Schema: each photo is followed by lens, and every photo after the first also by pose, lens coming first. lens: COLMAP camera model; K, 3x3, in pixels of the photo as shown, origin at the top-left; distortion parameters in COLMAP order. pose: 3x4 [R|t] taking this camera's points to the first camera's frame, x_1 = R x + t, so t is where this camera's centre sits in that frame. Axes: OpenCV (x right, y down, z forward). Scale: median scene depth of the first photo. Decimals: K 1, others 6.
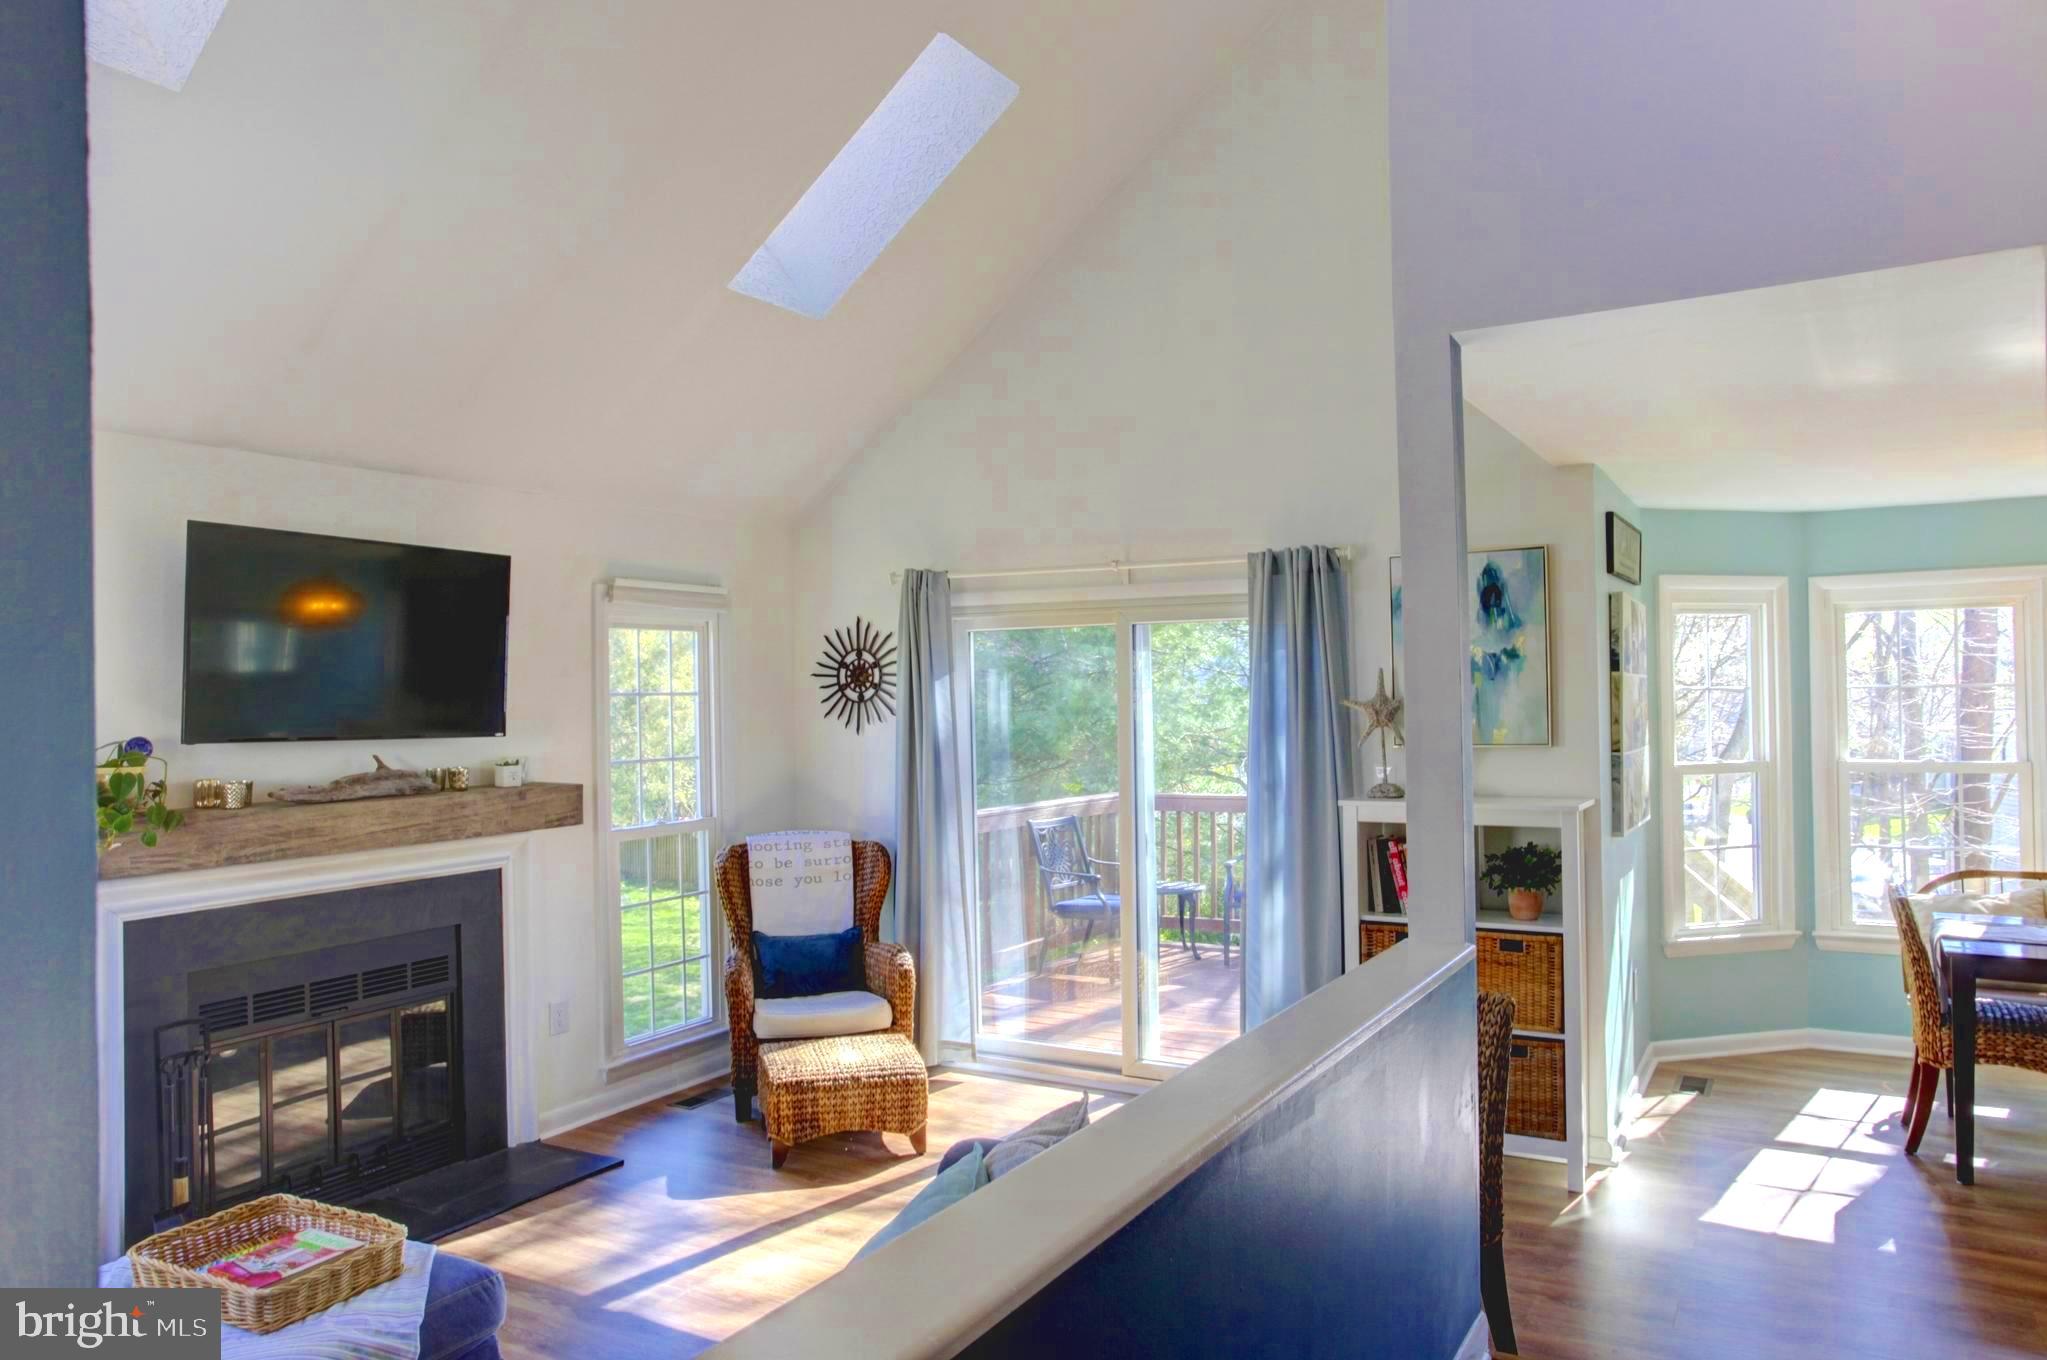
lens RADIAL K [[1397.4, 0, 1019.4], [0, 1397.4, 682.9], [0, 0, 1]] dist [0.000786, 0.001442]
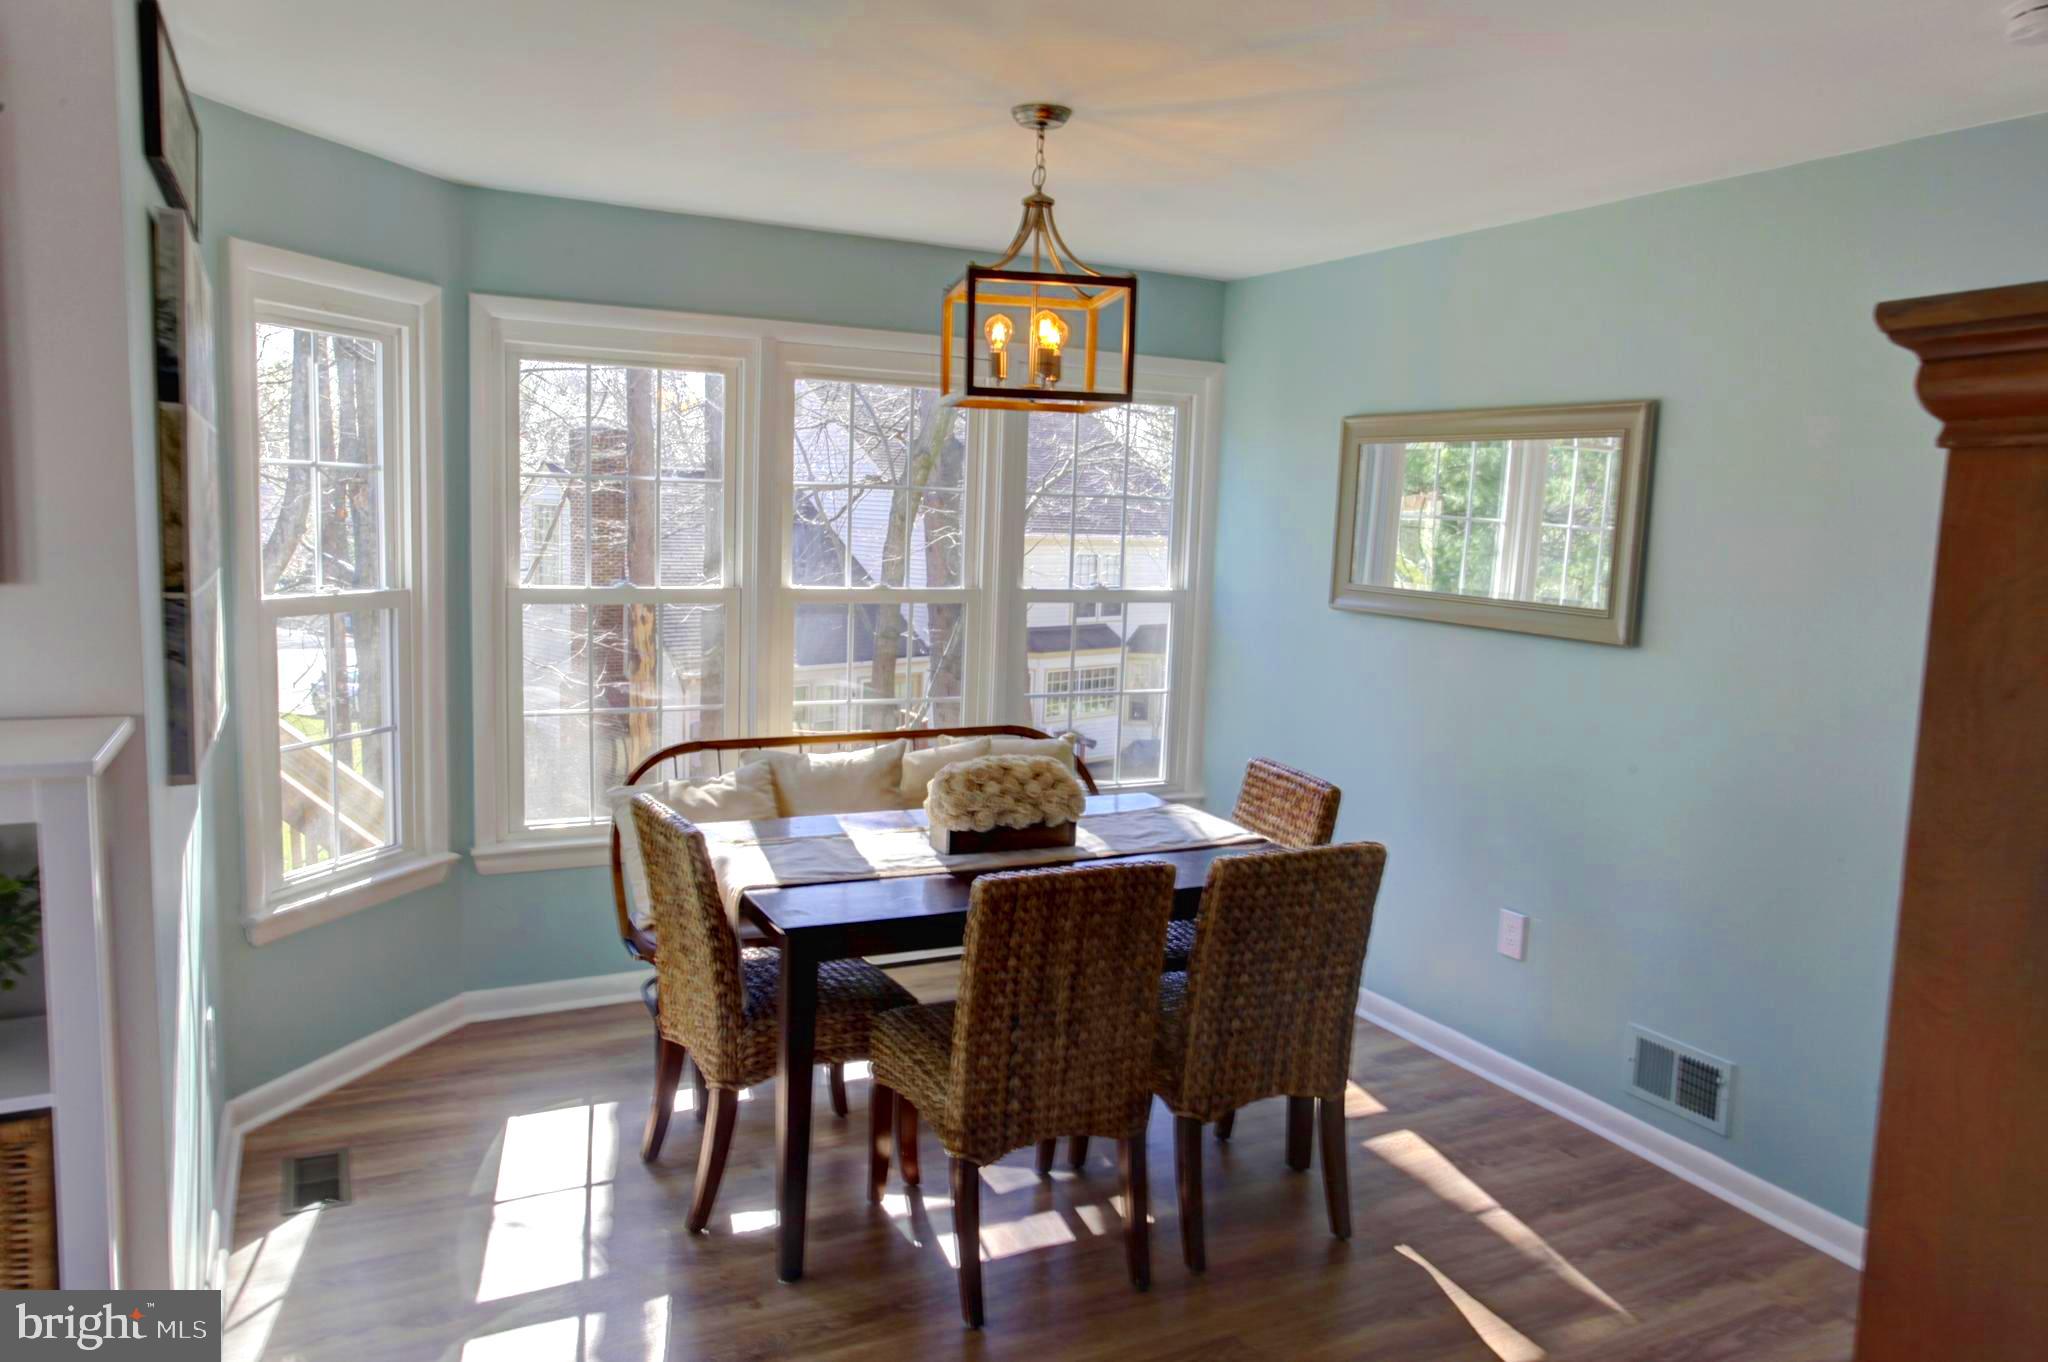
lens RADIAL K [[1398.0, 0, 1024.8], [0, 1398.0, 683.6], [0, 0, 1]] dist [0.000786, 0.001442]
pose [[0.545714, -0.067118, 0.835279, 0.208102], [-0.056651, 0.991552, 0.116687, 0.012435], [-0.836055, -0.110997, 0.537301, 0.546689]]
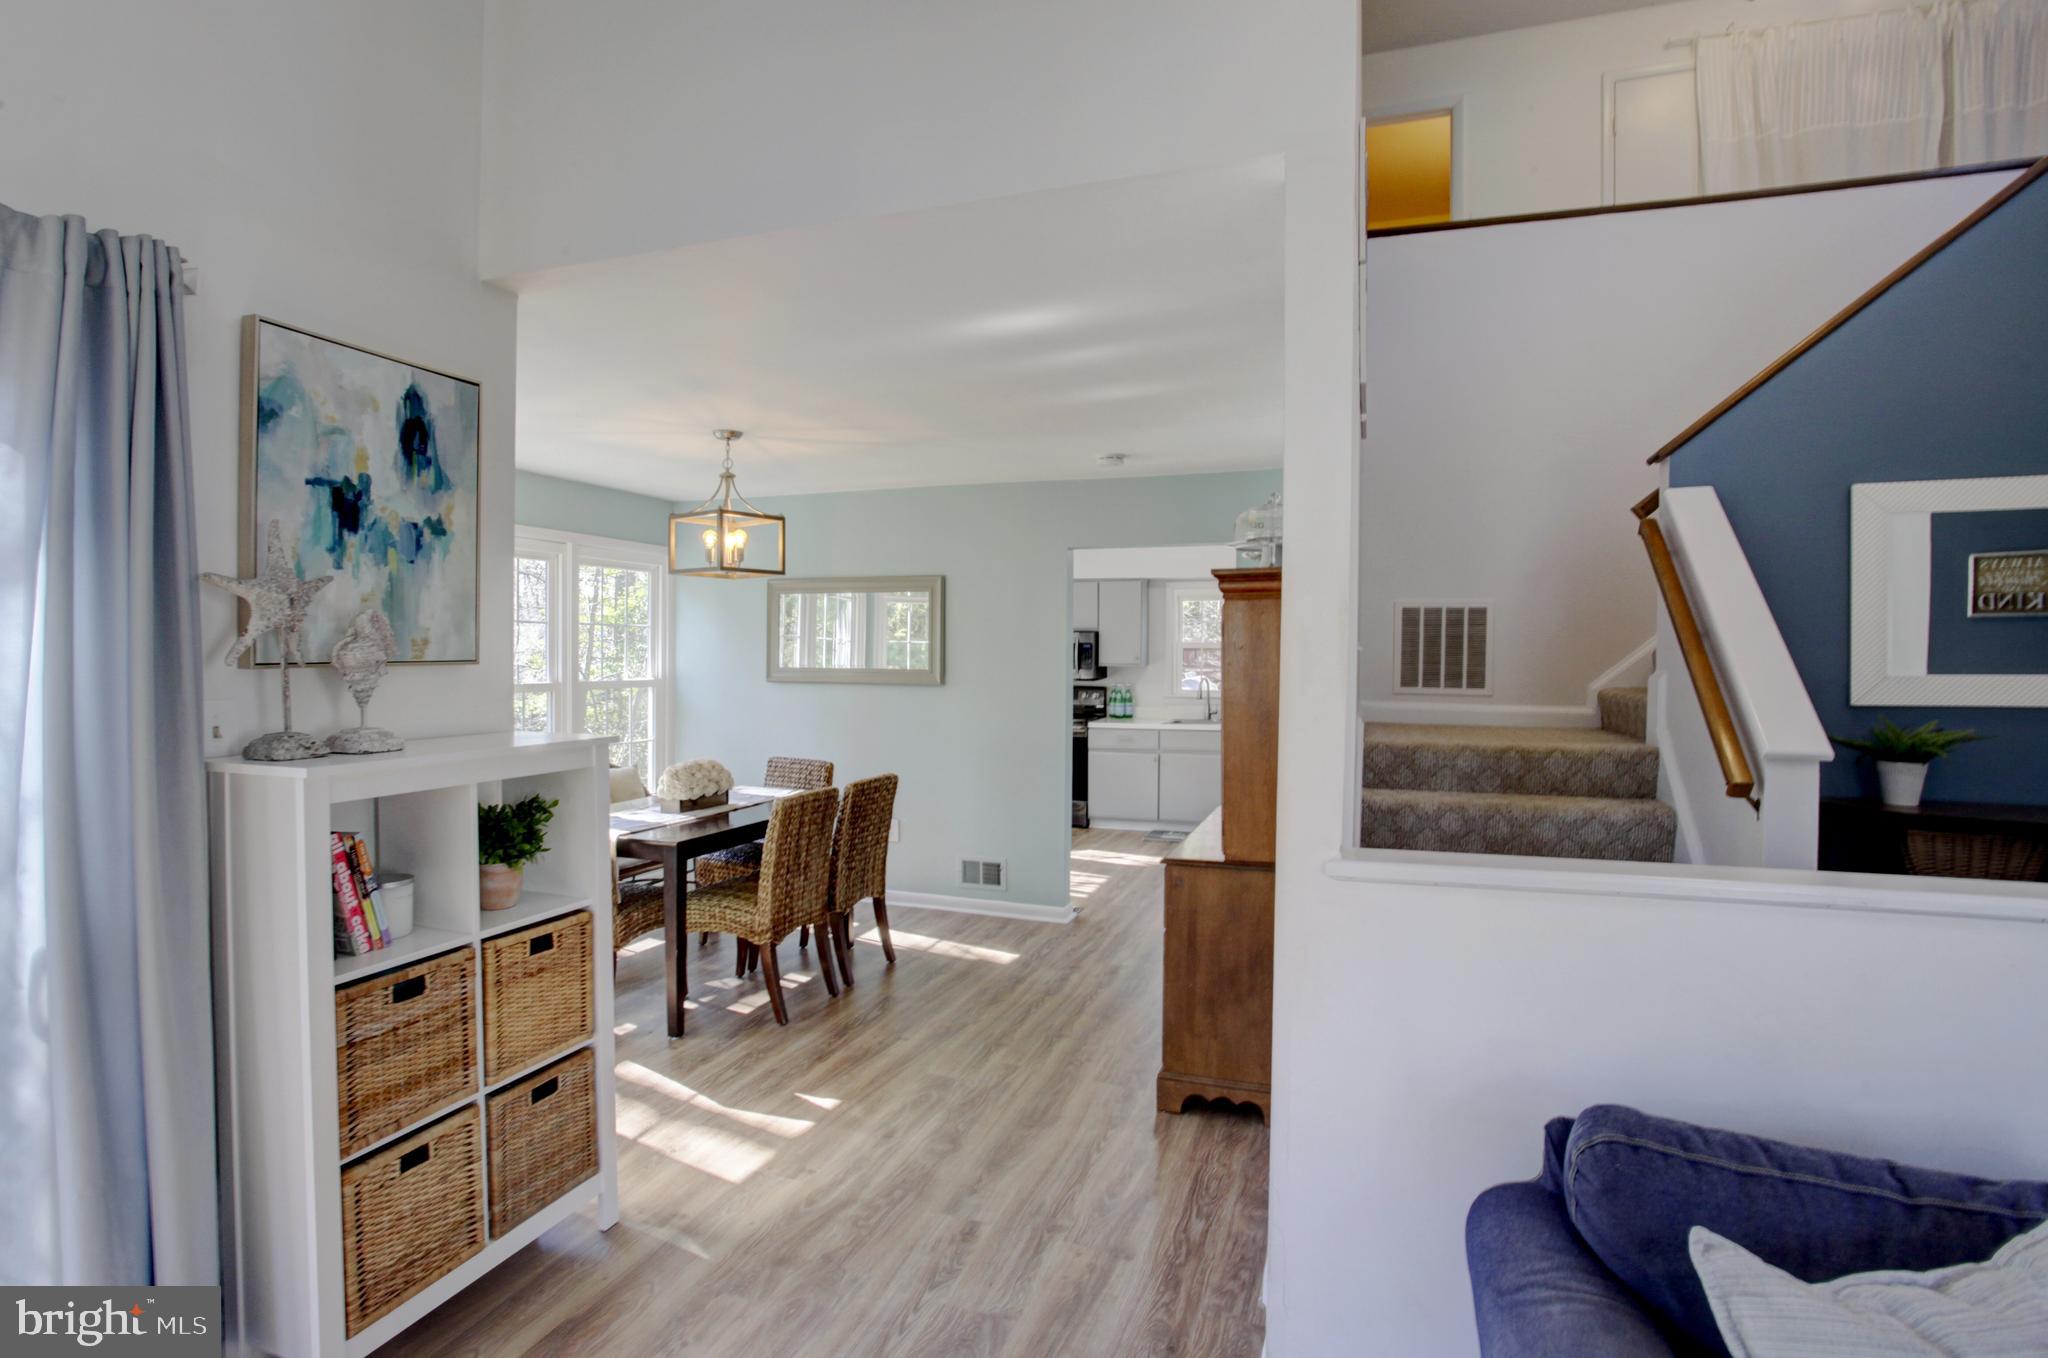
lens RADIAL K [[1031.4, 0, 1012.5], [0, 1031.4, 675.1], [0, 0, 1]] dist [-0.005009, 0.002557]
pose [[-0.159613, -0.003246, 0.987174, -0.178996], [-0.013658, 0.999906, 0.001079, 0.044804], [-0.987085, -0.013311, -0.159642, 0.772484]]
